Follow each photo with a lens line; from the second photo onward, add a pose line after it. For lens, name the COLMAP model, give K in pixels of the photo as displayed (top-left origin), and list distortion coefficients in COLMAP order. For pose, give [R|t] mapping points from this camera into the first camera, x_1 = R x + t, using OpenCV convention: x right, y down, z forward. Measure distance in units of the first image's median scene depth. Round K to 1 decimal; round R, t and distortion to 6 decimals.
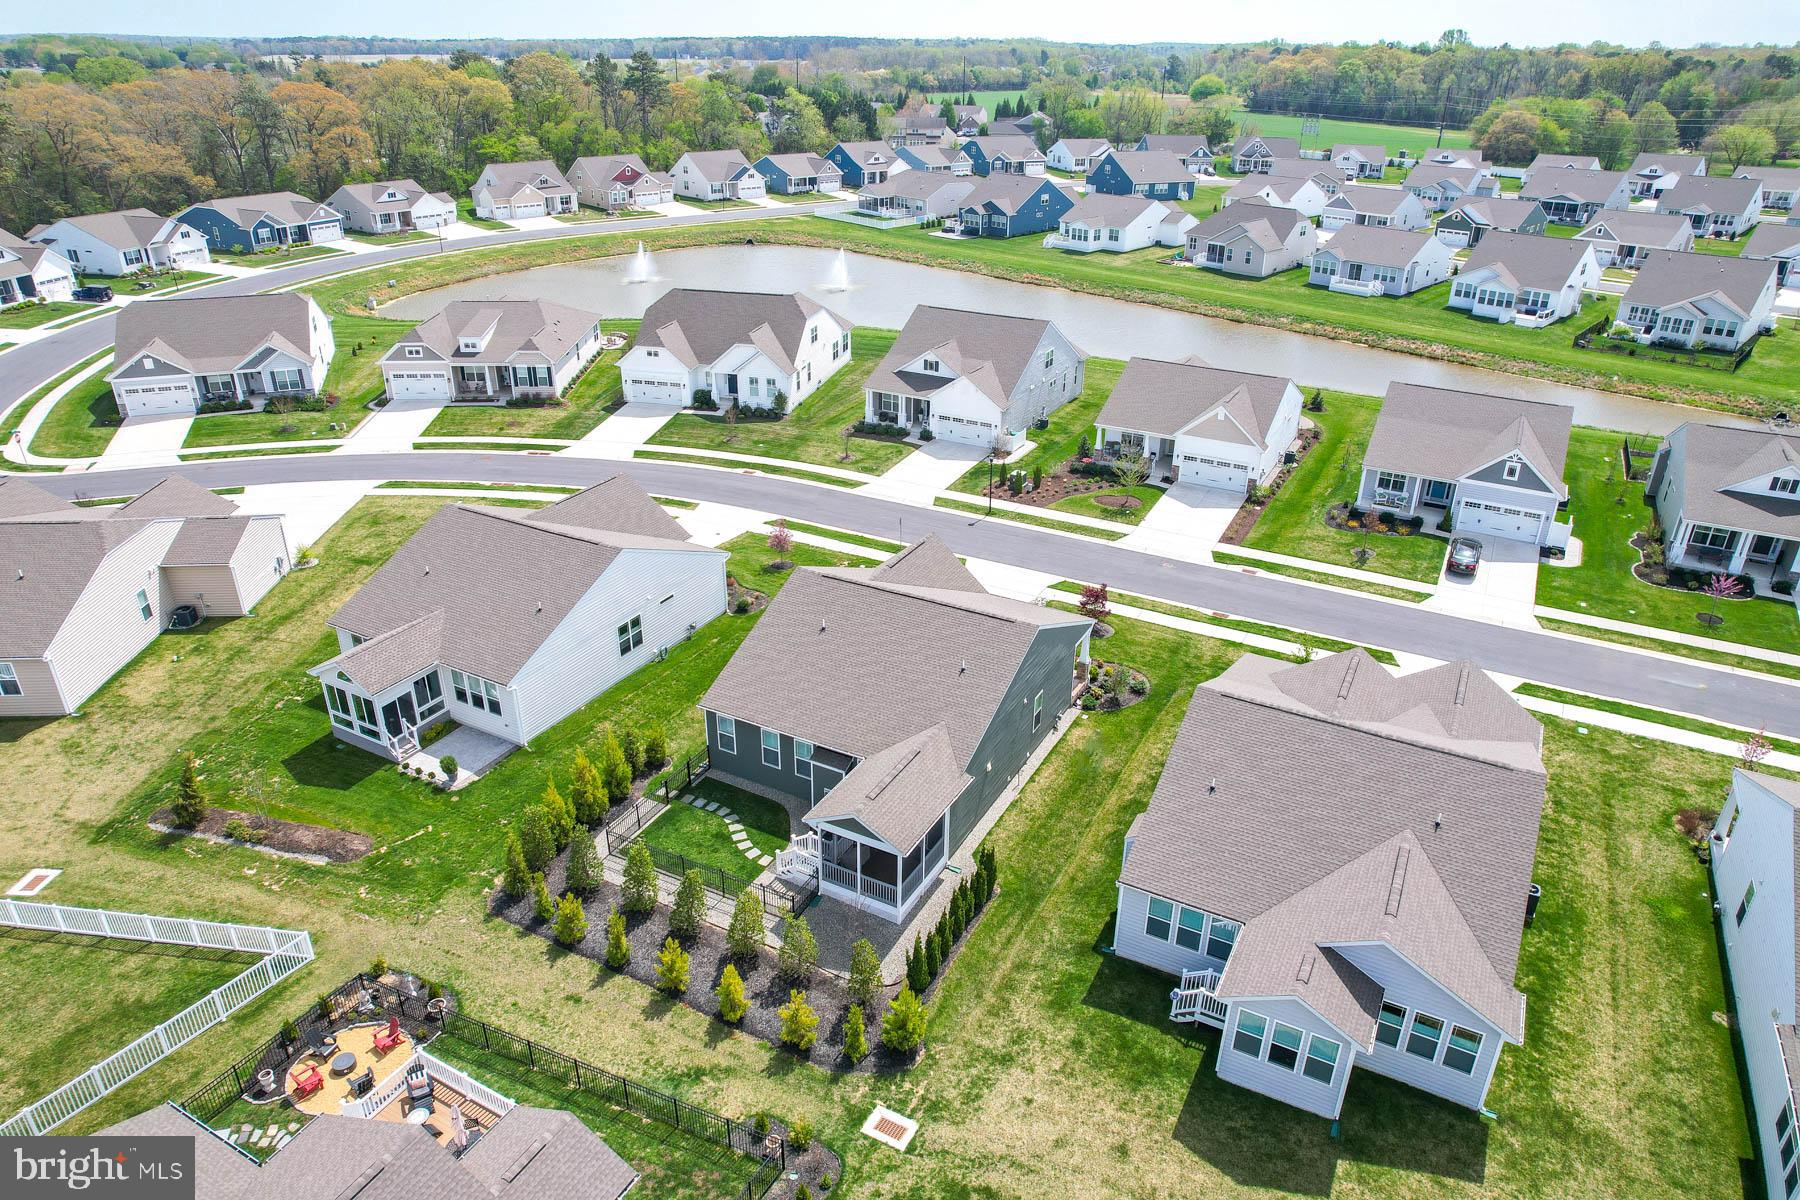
lens RADIAL K [[1141.0, 0, 900.0], [0, 1141.0, 600.0], [0, 0, 1]] dist [-0.033616, -0.001280]
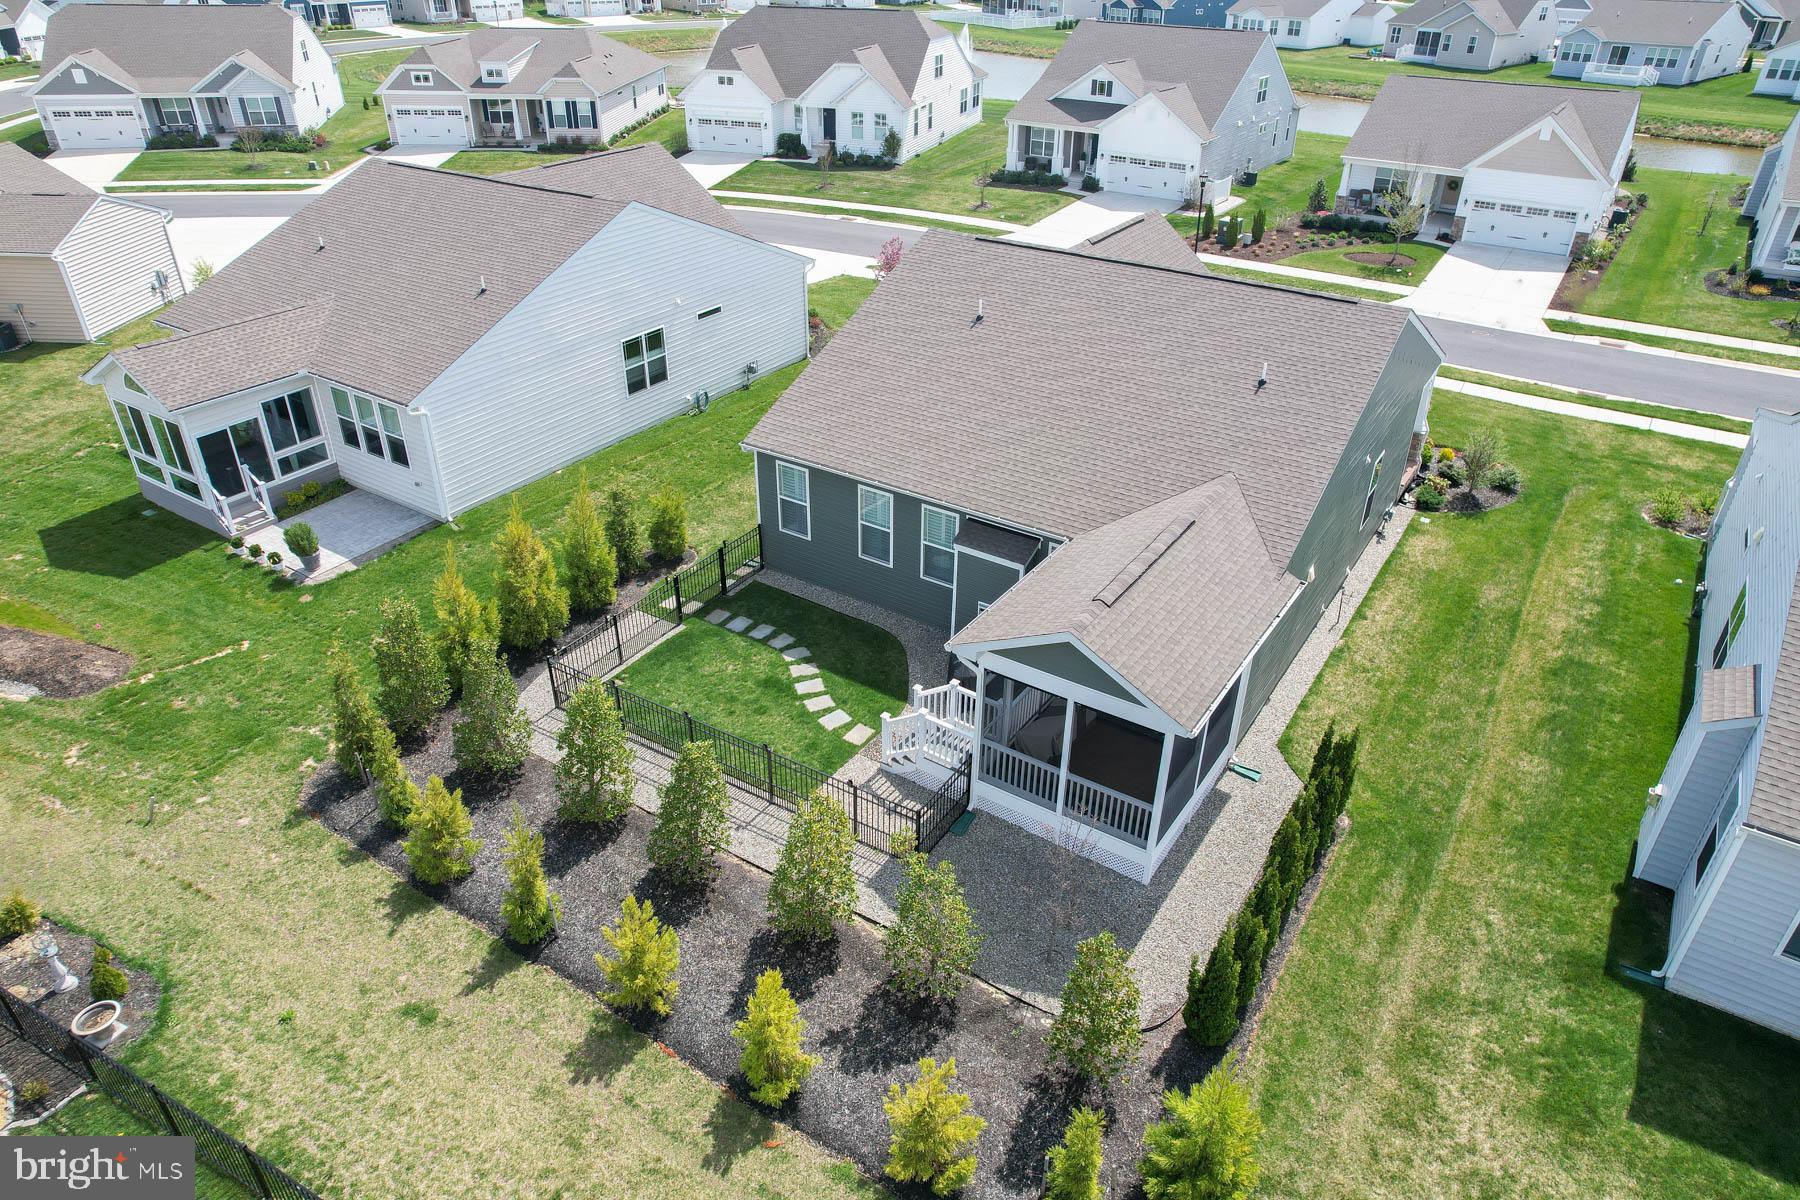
lens RADIAL K [[1139.4, 0, 900.0], [0, 1139.4, 600.0], [0, 0, 1]] dist [-0.053413, 0.064782]
pose [[0.996151, 0.044475, -0.075533, -0.051067], [-0.037896, 0.995539, 0.086408, 0.098828], [0.079039, -0.083213, 0.993392, 0.399783]]
